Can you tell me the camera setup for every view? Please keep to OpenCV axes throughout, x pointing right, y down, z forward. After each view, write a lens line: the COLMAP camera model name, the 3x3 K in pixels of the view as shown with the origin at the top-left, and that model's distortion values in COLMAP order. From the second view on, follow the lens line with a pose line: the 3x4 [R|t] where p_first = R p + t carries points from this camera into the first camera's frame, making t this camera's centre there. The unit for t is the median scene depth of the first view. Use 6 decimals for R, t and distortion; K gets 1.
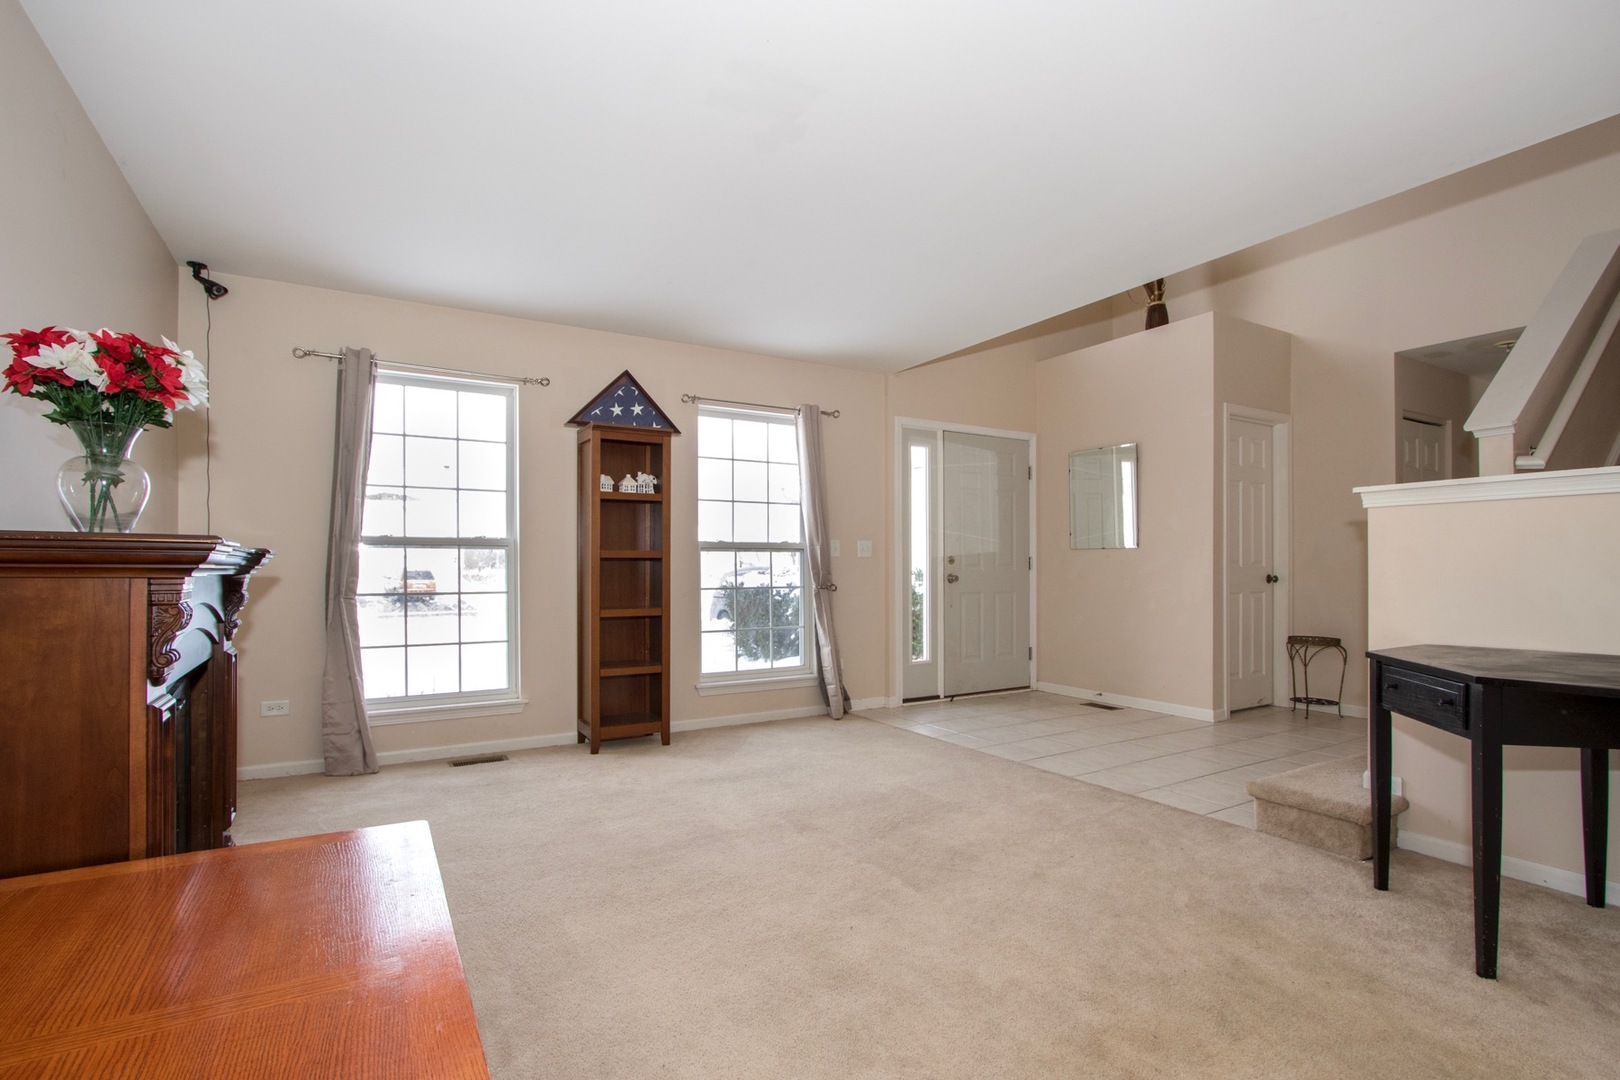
lens RADIAL K [[758.8, 0, 808.0], [0, 758.8, 558.8], [0, 0, 1]] dist [-0.013478, 0.000806]
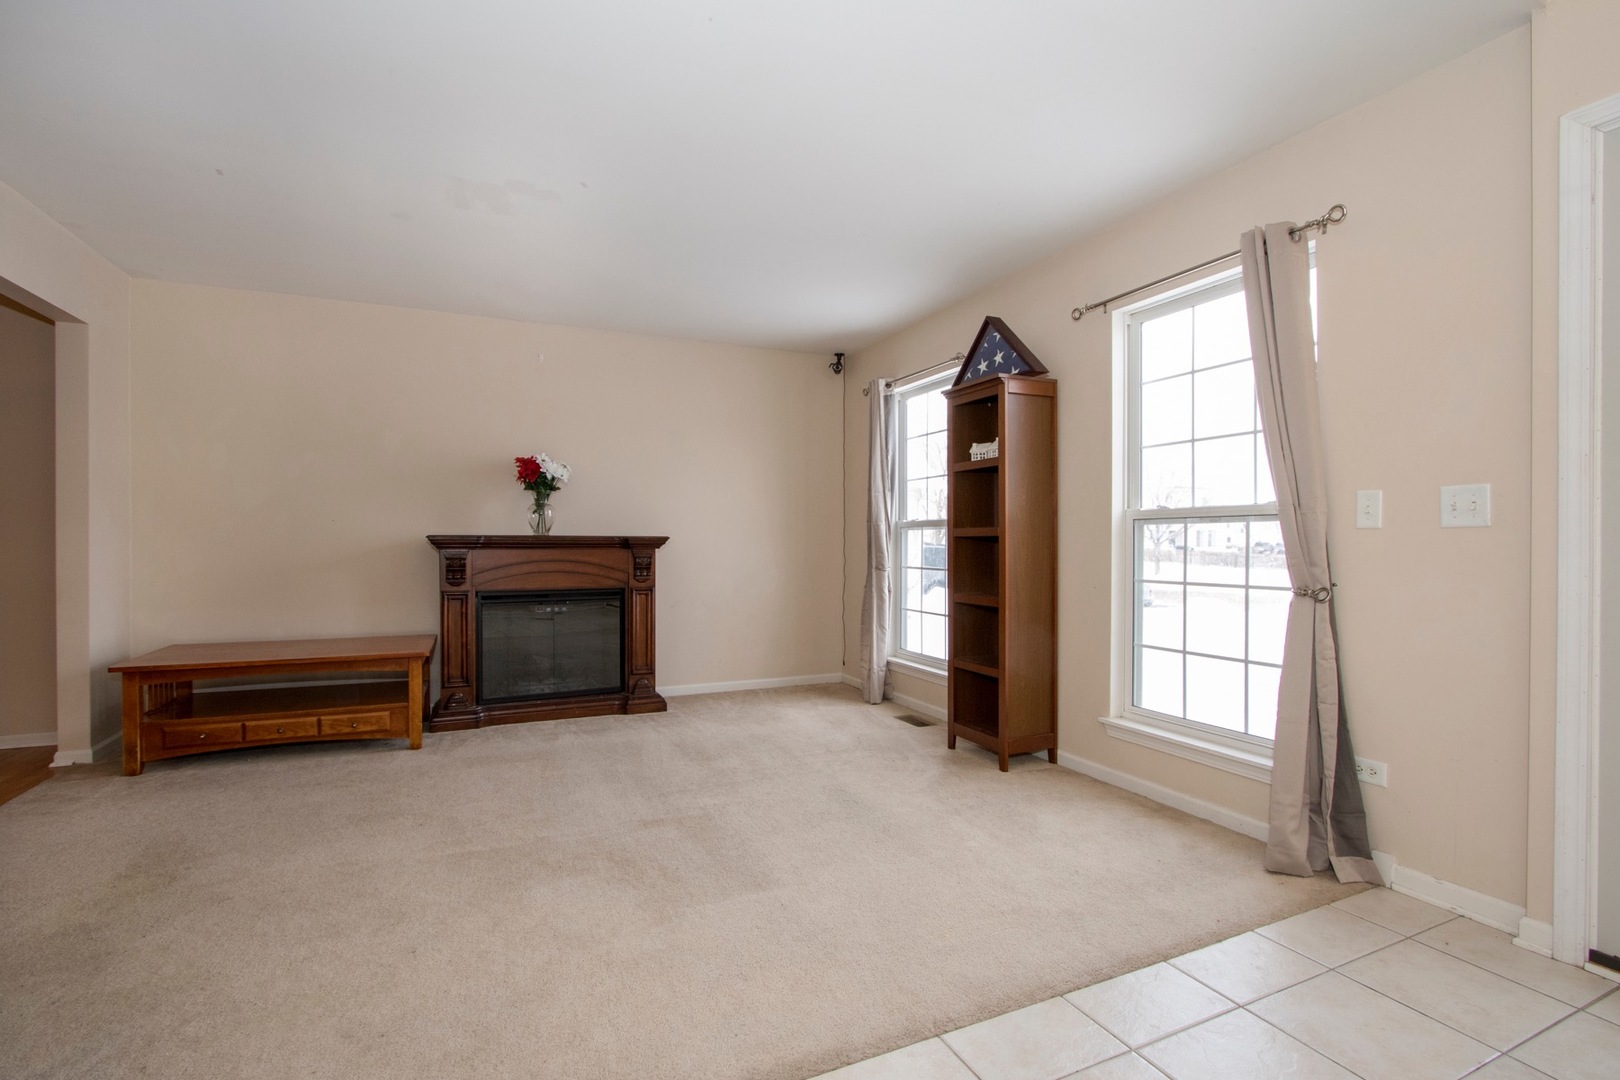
lens RADIAL K [[738.0, 0, 793.0], [0, 738.0, 542.1], [0, 0, 1]] dist [-0.019842, 0.000298]
pose [[-0.100052, 0.005292, -0.994968, 0.614232], [0.011402, 0.999926, 0.004172, -0.001148], [0.994917, -0.010927, -0.100105, 0.872401]]
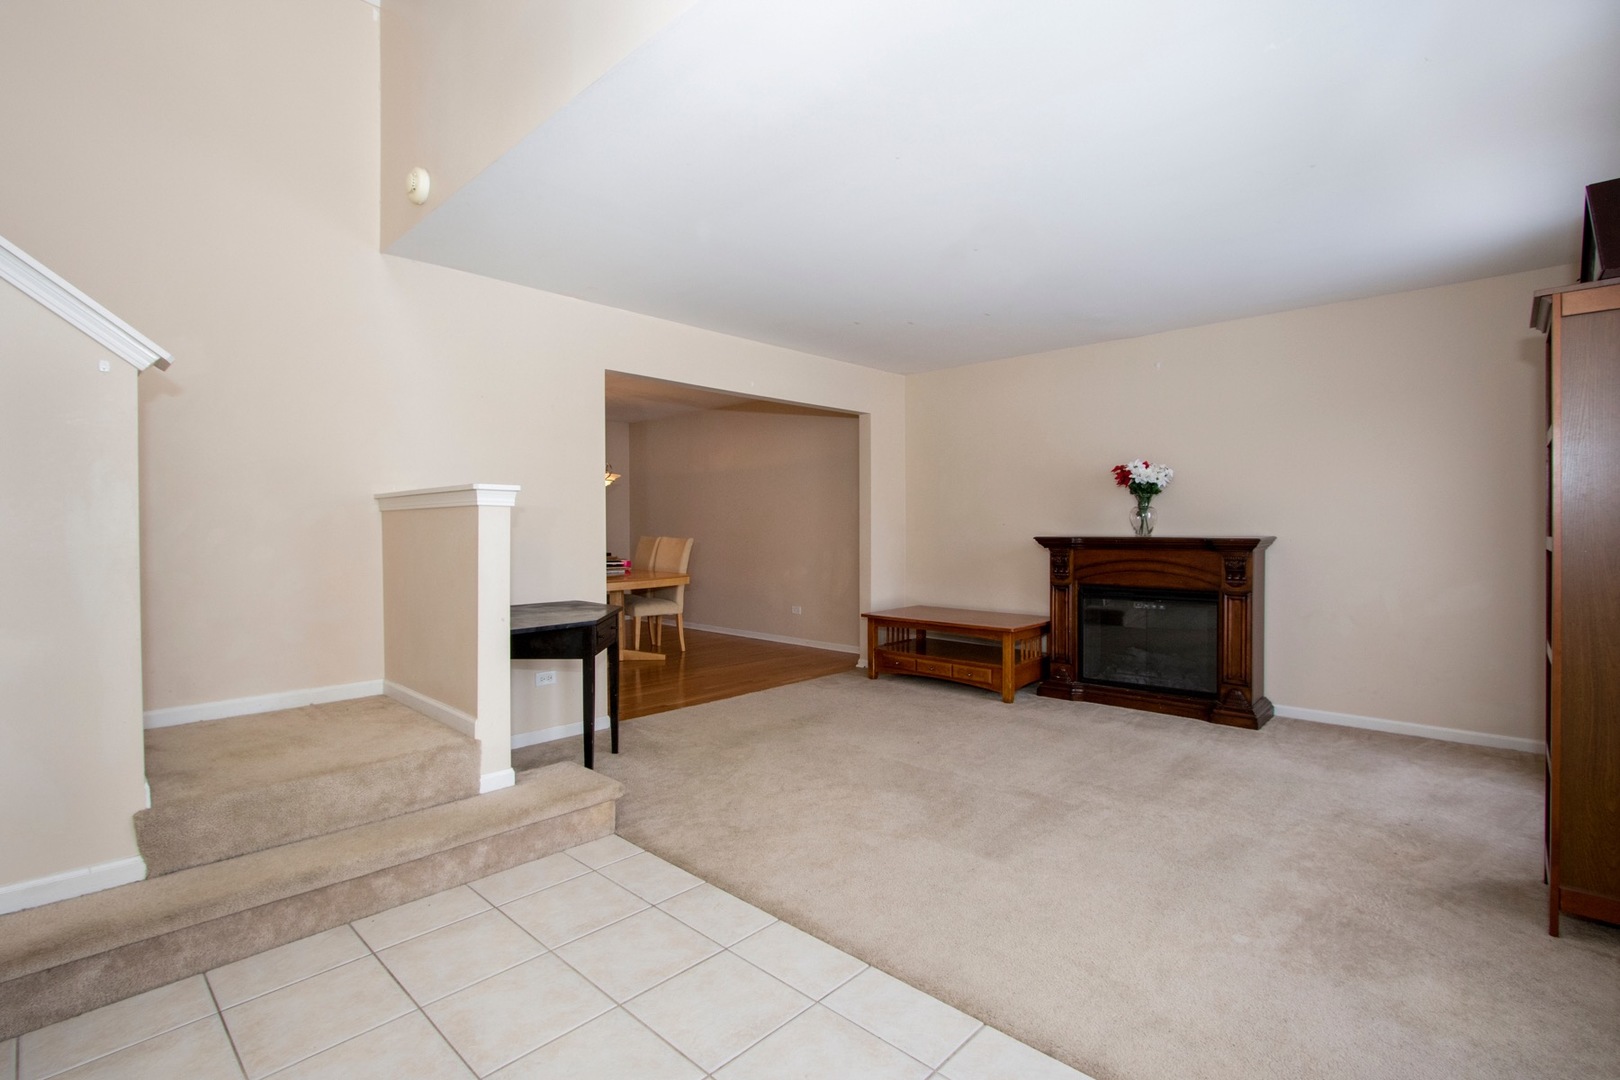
lens RADIAL K [[752.9, 0, 833.1], [0, 752.9, 537.5], [0, 0, 1]] dist [-0.028032, 0.006169]
pose [[-0.954984, 0.014676, -0.296293, 0.399963], [0.013690, 0.999892, 0.005401, -0.020852], [0.296340, 0.001101, -0.955082, 1.343098]]
